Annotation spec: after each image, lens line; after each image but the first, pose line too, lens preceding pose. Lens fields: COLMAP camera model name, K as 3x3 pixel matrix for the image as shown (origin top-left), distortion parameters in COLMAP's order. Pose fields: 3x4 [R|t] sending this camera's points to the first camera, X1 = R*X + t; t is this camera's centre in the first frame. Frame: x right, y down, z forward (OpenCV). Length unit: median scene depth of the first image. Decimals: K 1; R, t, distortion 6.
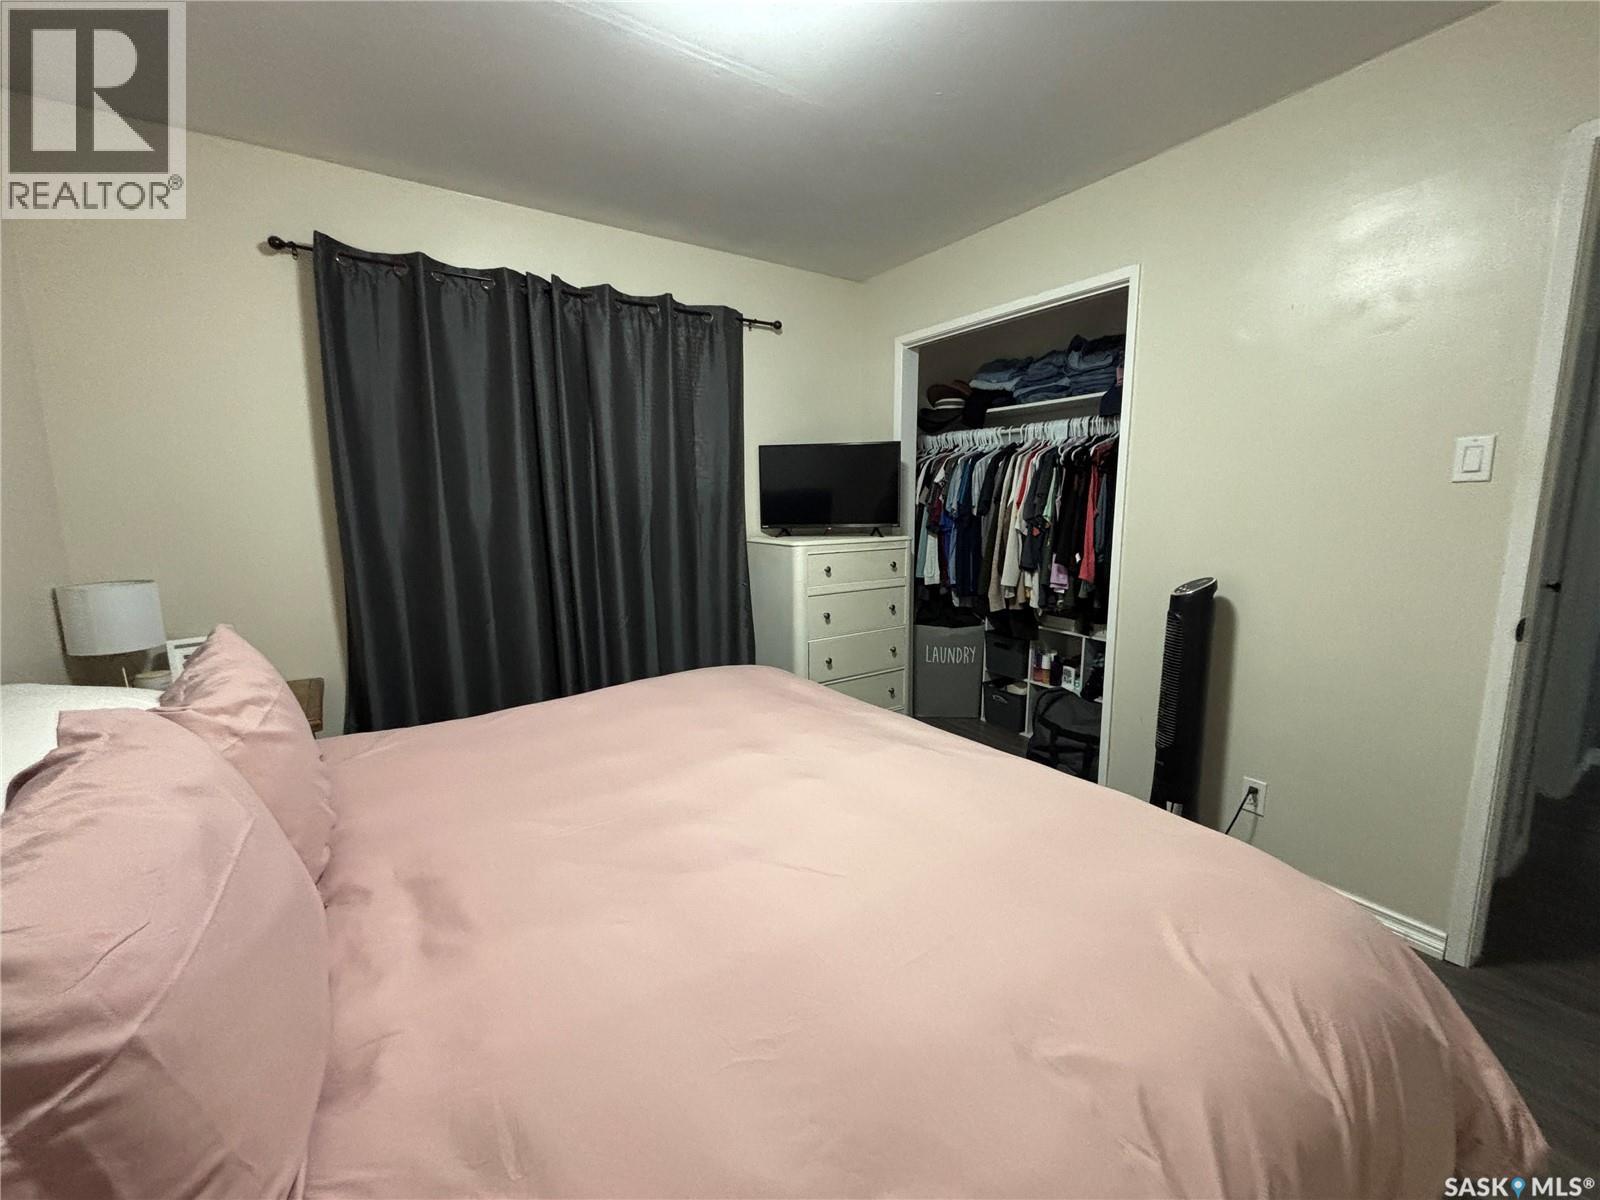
lens RADIAL K [[620.4, 0, 800.0], [0, 620.4, 600.0], [0, 0, 1]] dist [-0.021172, 0.000058]
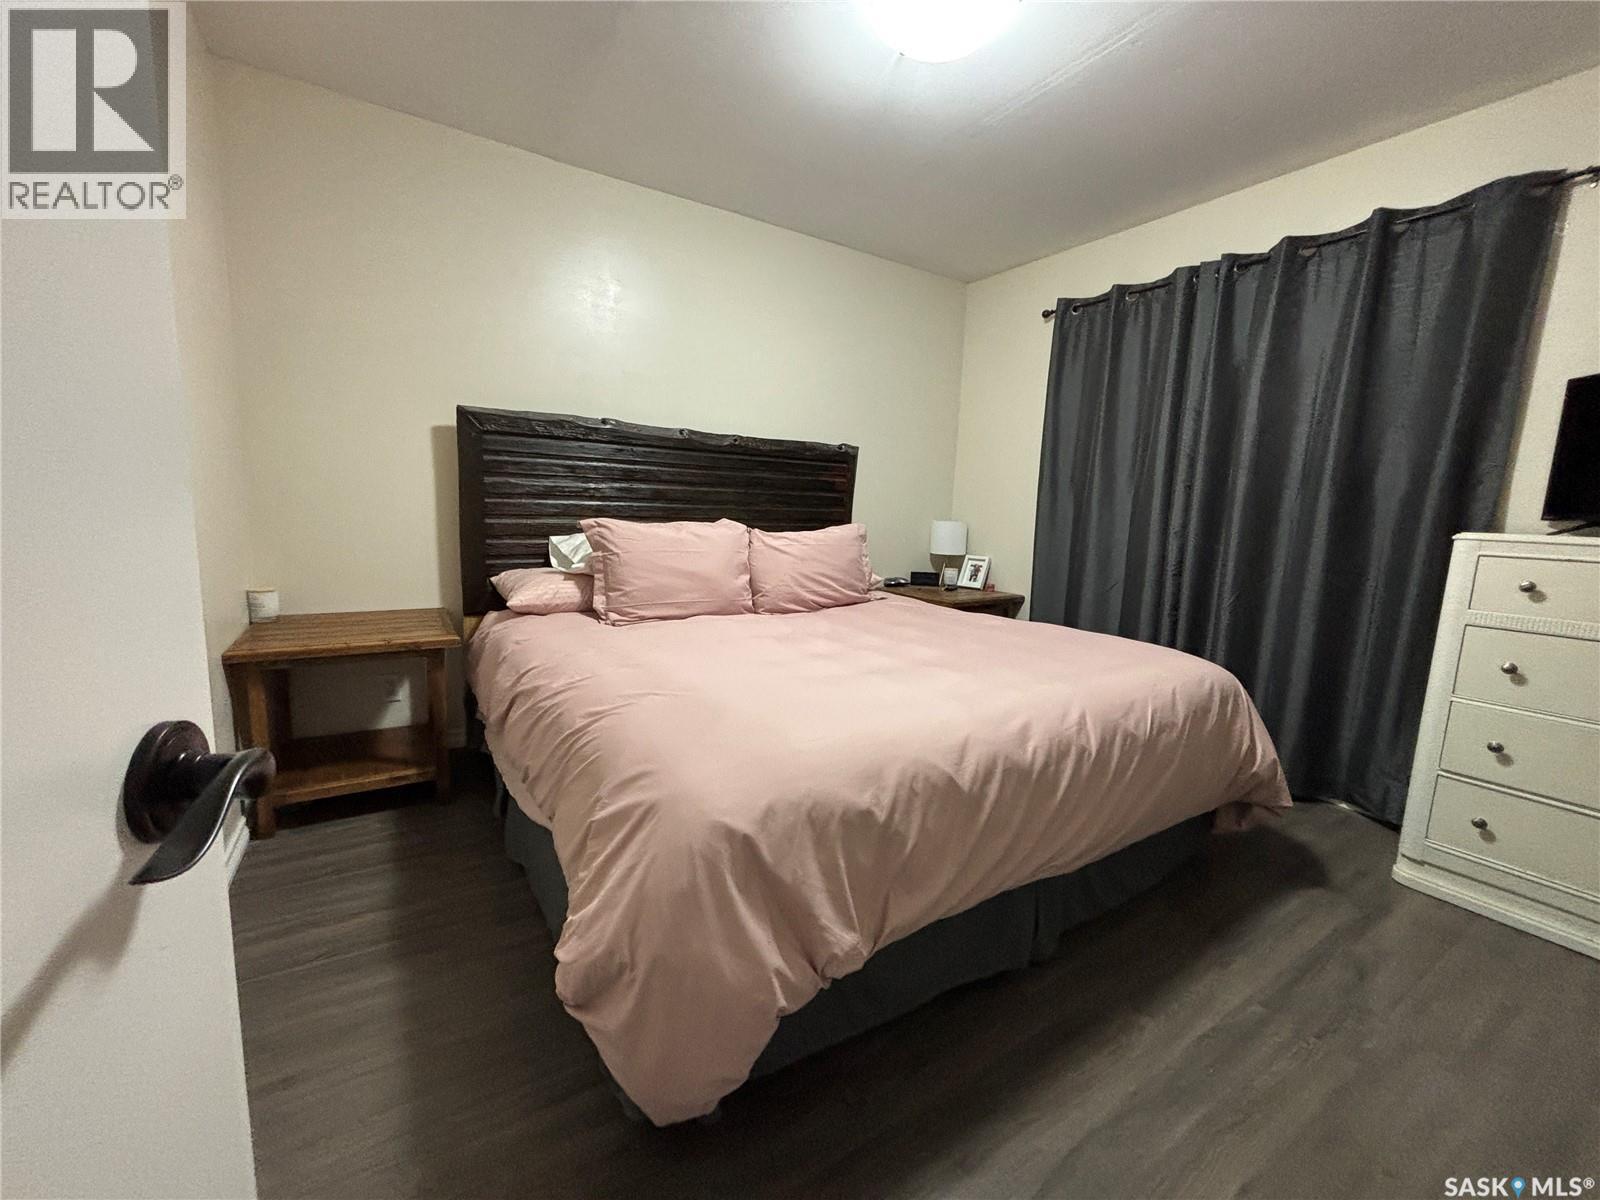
lens RADIAL K [[654.0, 0, 798.7], [0, 654.0, 594.8], [0, 0, 1]] dist [0.015840, -0.003623]
pose [[-0.007548, 0.155715, -0.987773, 0.790303], [-0.176333, 0.972115, 0.154594, -0.028488], [0.984302, 0.175344, 0.020120, 0.397296]]
